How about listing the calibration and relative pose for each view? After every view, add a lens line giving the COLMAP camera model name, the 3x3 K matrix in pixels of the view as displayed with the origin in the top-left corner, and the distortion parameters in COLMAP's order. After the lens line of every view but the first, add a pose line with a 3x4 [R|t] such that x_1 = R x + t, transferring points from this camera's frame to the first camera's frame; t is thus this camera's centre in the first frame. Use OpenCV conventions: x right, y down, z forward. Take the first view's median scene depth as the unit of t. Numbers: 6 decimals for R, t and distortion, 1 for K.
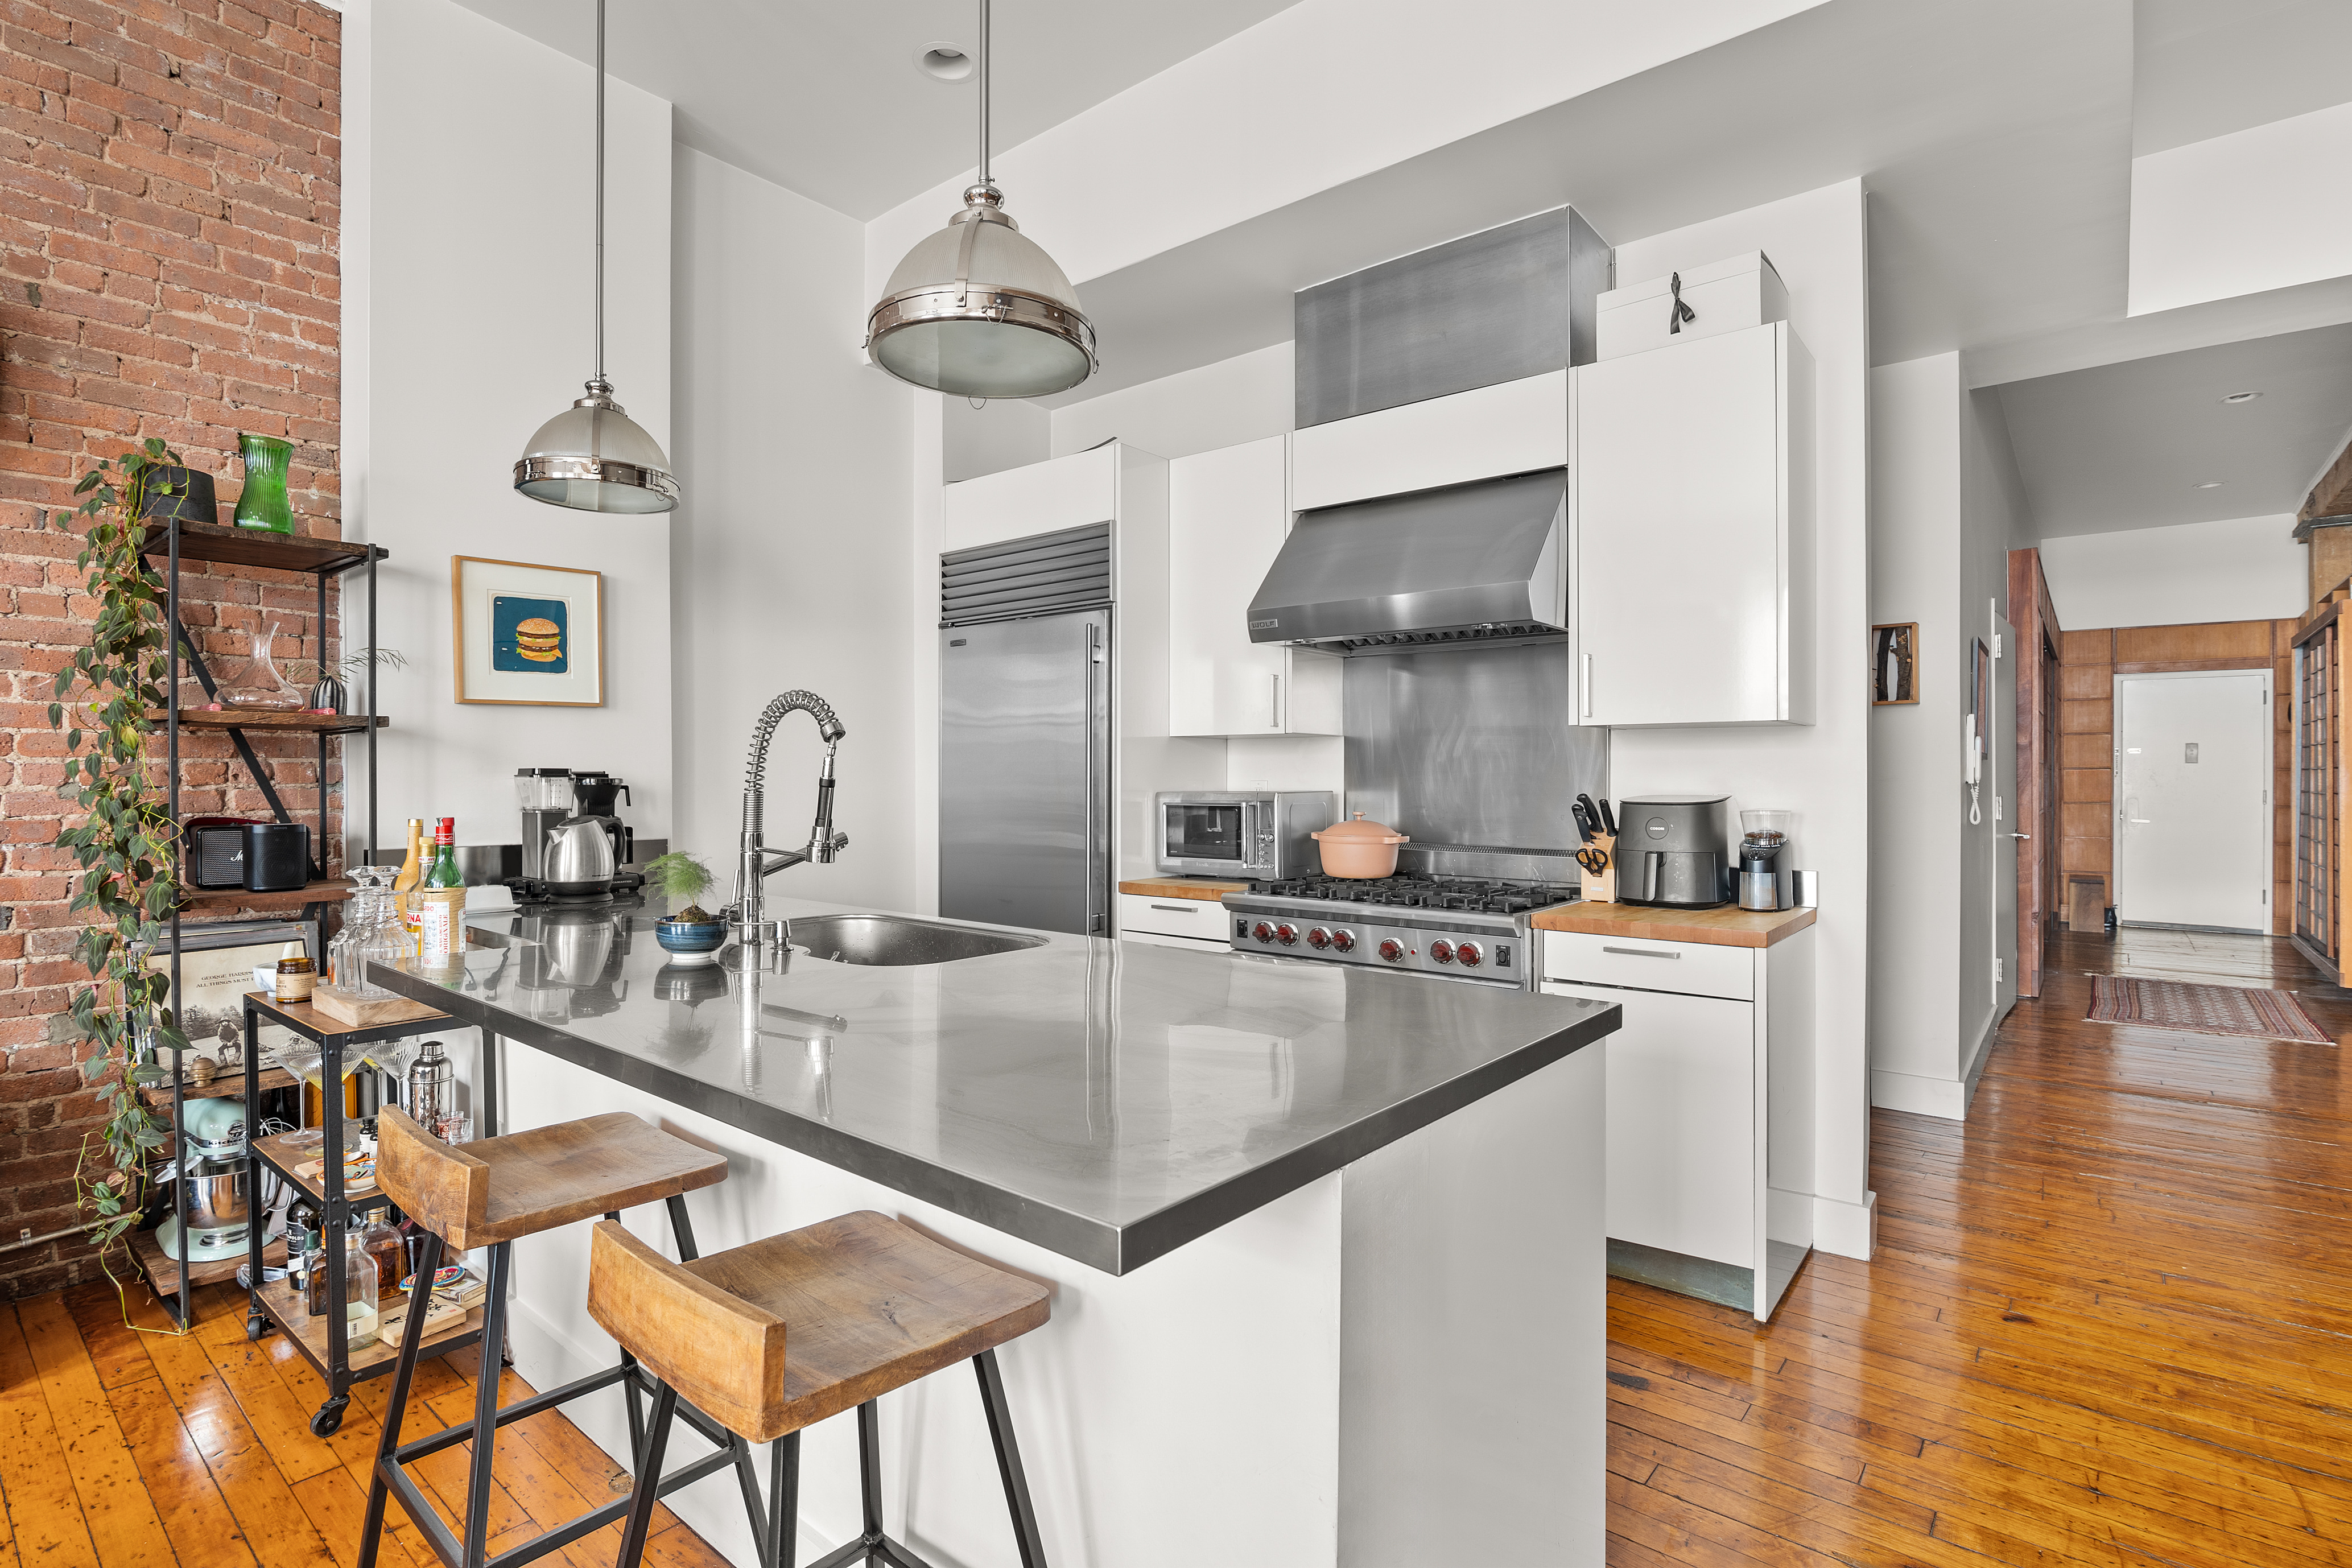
lens RADIAL K [[1132.7, 0, 1176.0], [0, 1132.7, 784.0], [0, 0, 1]] dist [-0.009708, -0.001539]
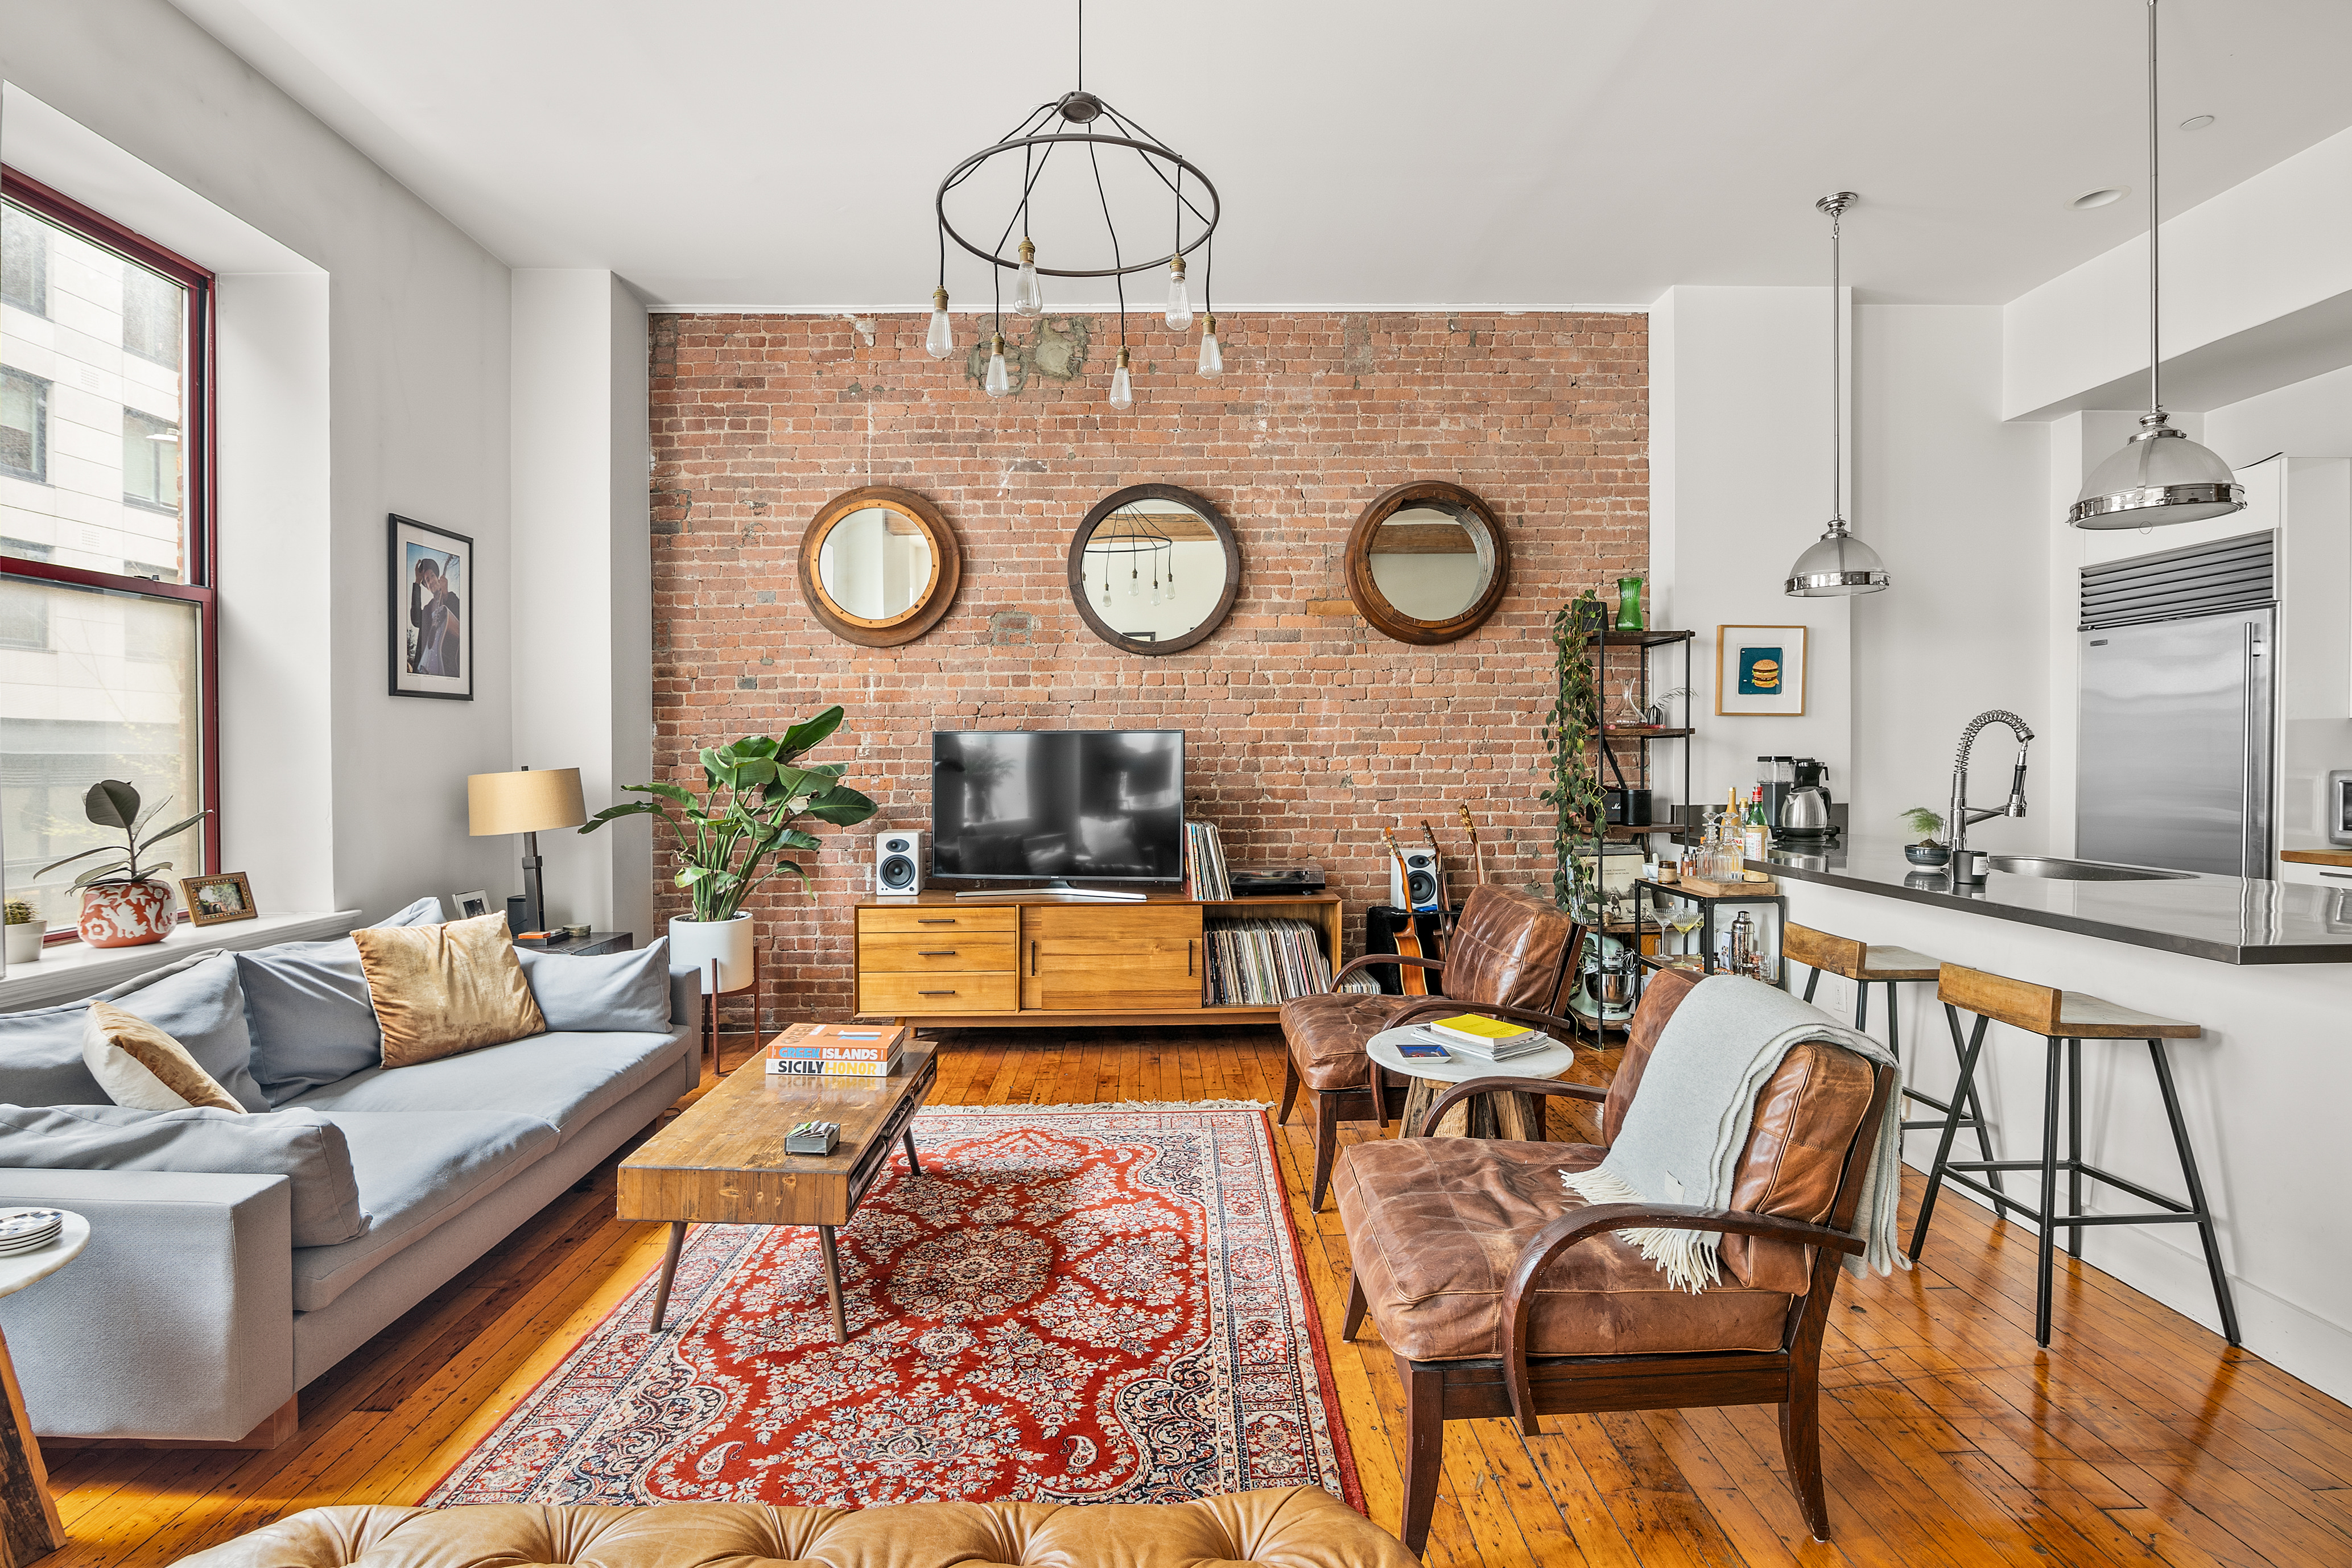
lens RADIAL K [[1132.7, 0, 1176.0], [0, 1132.7, 784.0], [0, 0, 1]] dist [-0.009708, -0.001539]
pose [[0.659516, 0.009033, -0.751636, 0.077229], [0.009502, 0.999748, 0.020352, -0.015943], [0.751630, -0.020564, 0.659264, -0.701867]]
